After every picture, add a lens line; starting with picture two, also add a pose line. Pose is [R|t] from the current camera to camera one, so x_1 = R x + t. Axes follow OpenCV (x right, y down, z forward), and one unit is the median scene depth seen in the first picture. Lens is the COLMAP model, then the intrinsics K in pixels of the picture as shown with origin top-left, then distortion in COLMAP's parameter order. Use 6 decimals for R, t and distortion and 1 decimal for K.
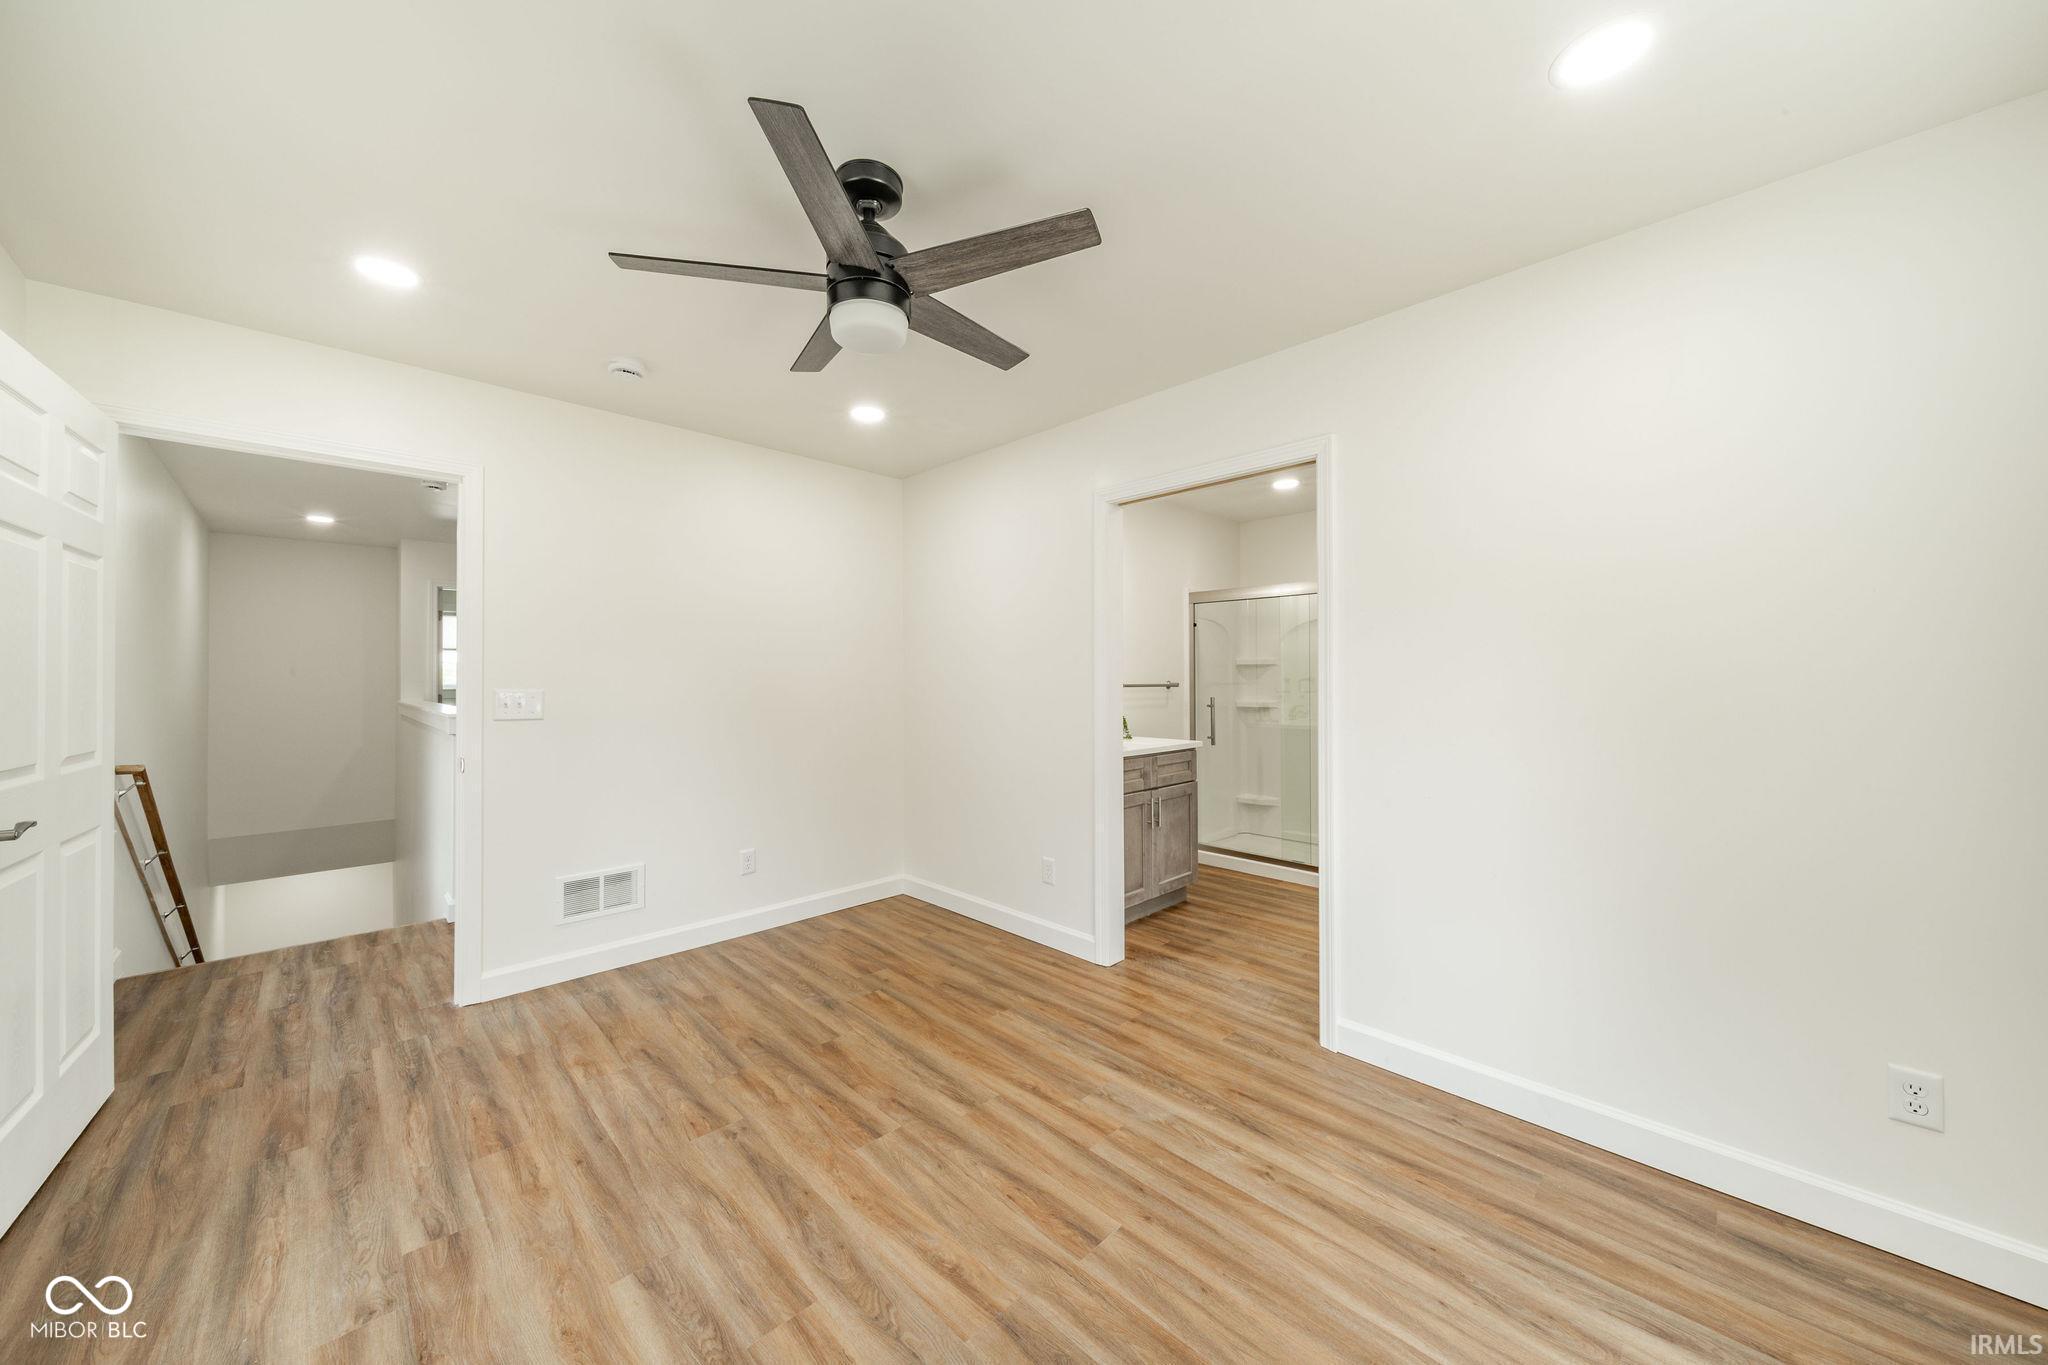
lens RADIAL K [[713.7, 0, 1029.5], [0, 713.7, 705.5], [0, 0, 1]] dist [0.000350, -0.000240]
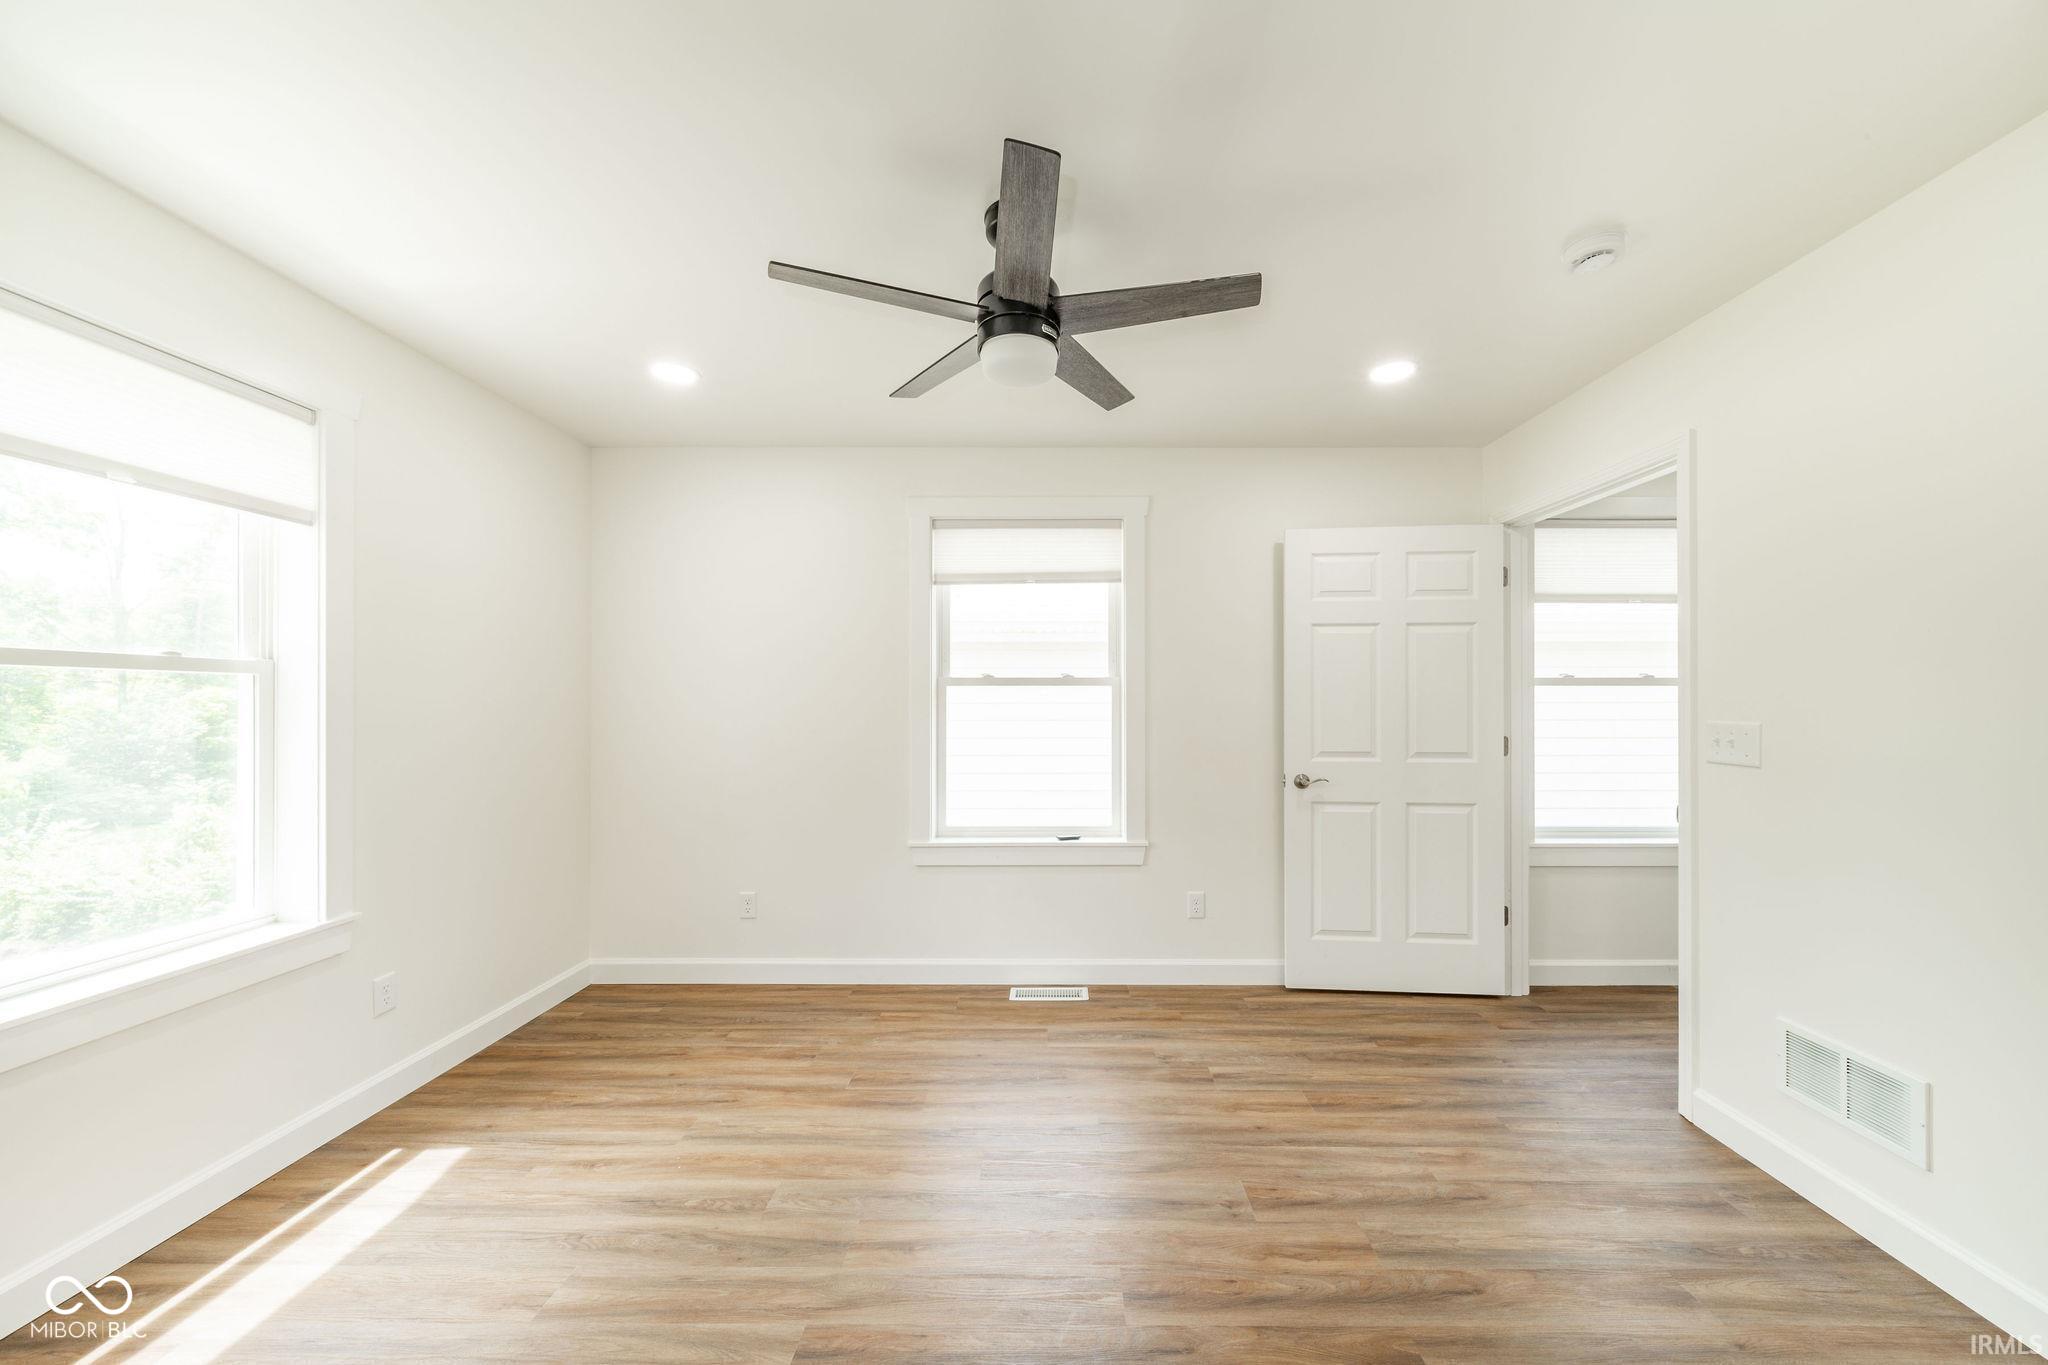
lens RADIAL K [[713.7, 0, 1029.5], [0, 713.7, 705.5], [0, 0, 1]] dist [0.000350, -0.000240]
pose [[-0.727755, 0.005355, -0.685816, 0.348031], [-0.025120, 0.999090, 0.034458, -0.054889], [0.685377, 0.042305, -0.726959, 1.296226]]
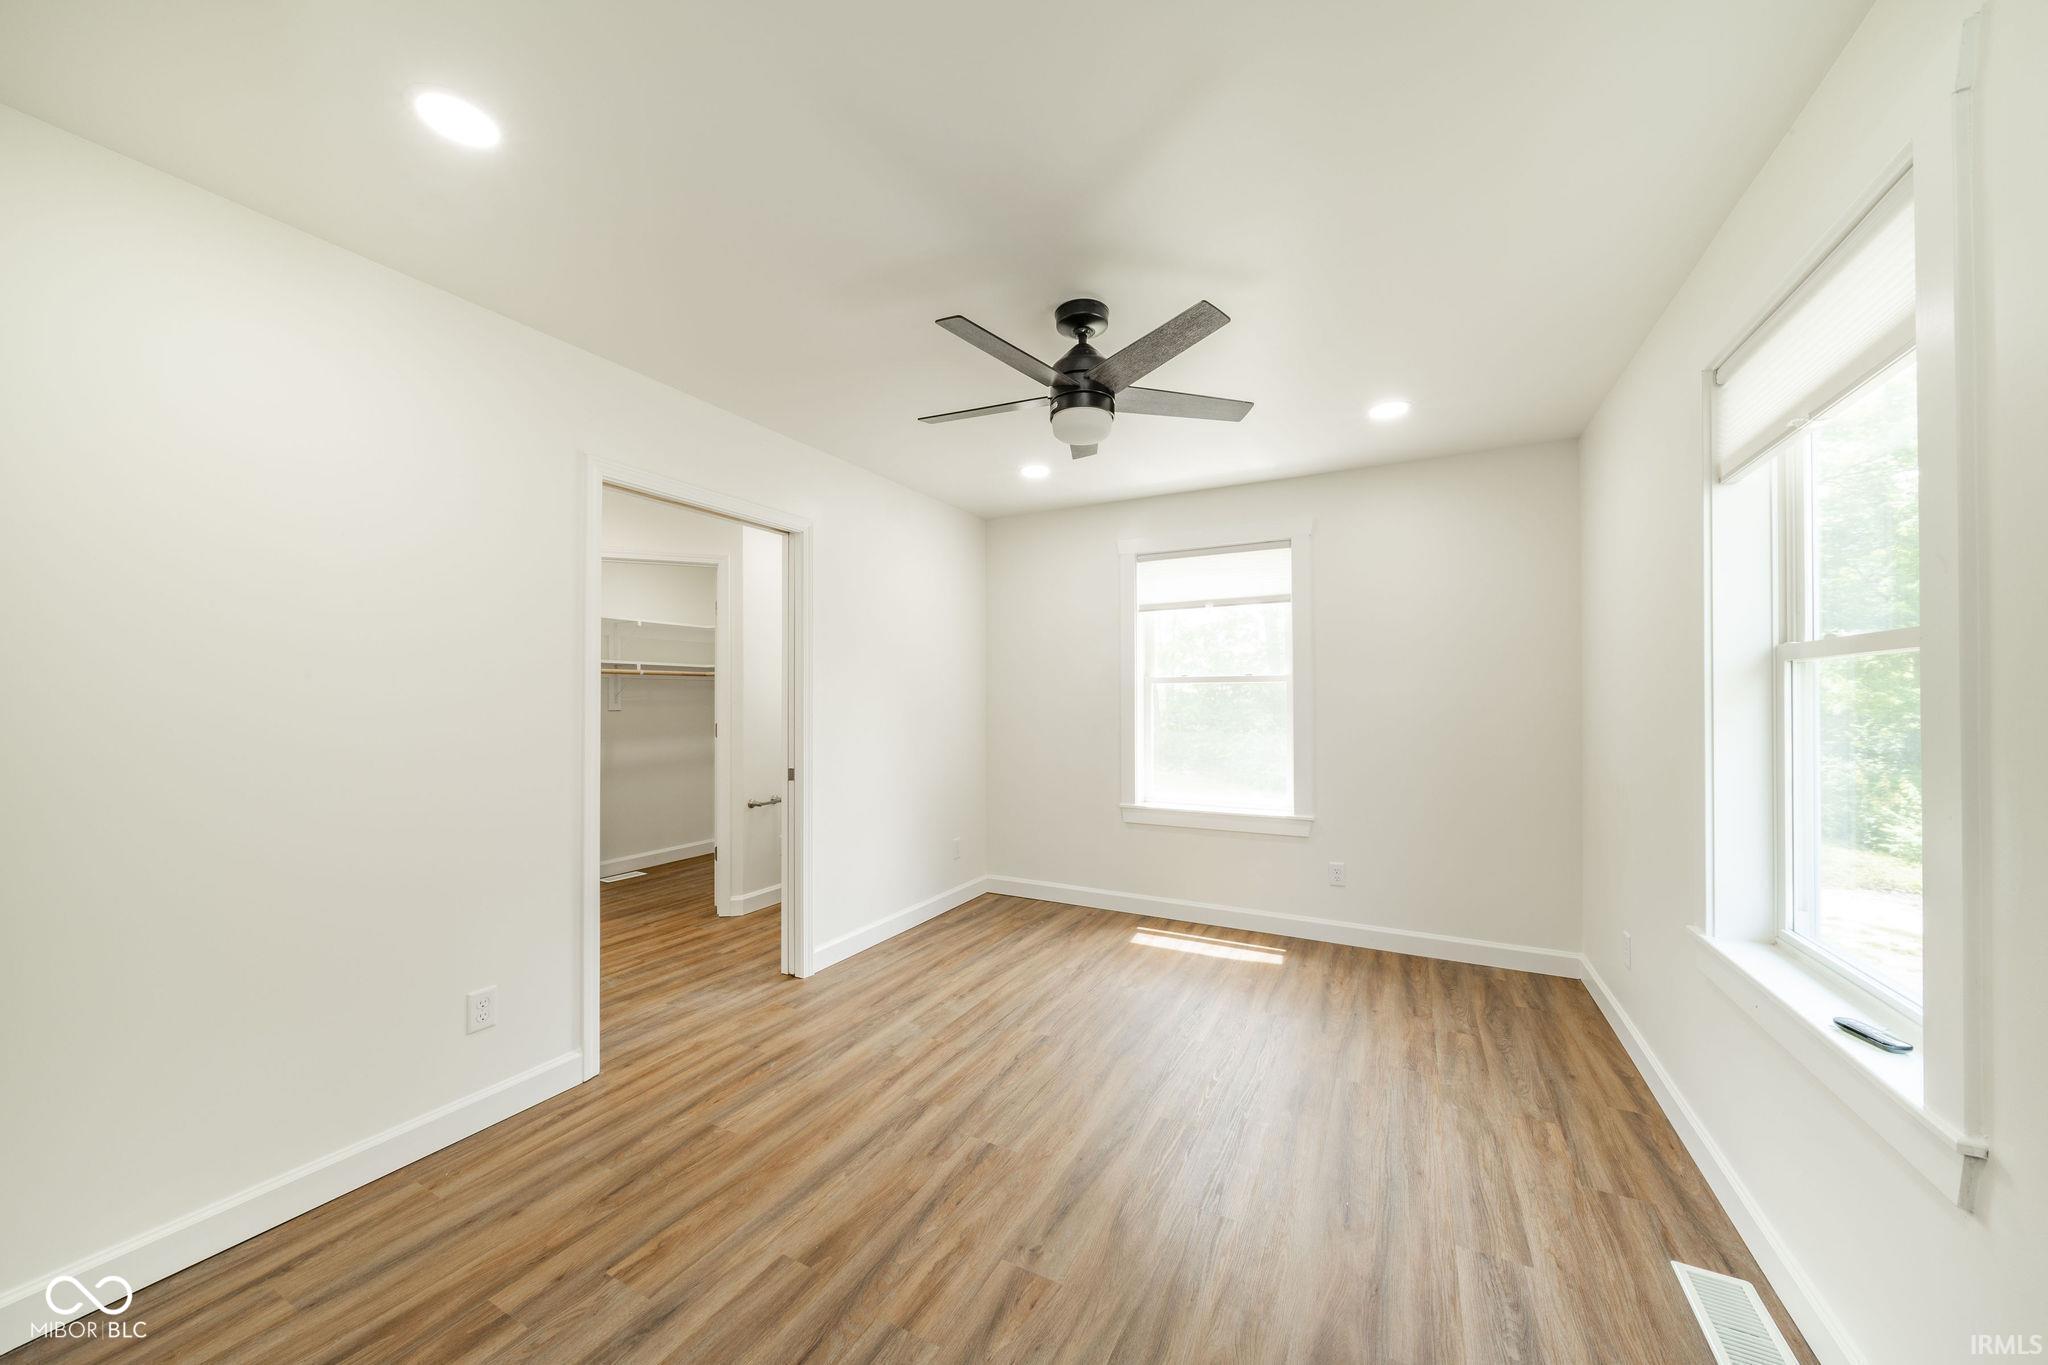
lens RADIAL K [[713.7, 0, 1029.5], [0, 713.7, 705.5], [0, 0, 1]] dist [0.000350, -0.000240]
pose [[-0.302749, -0.004472, 0.953060, -1.046247], [0.041143, 0.998995, 0.017757, -0.026035], [-0.952182, 0.044588, -0.302261, 1.084064]]
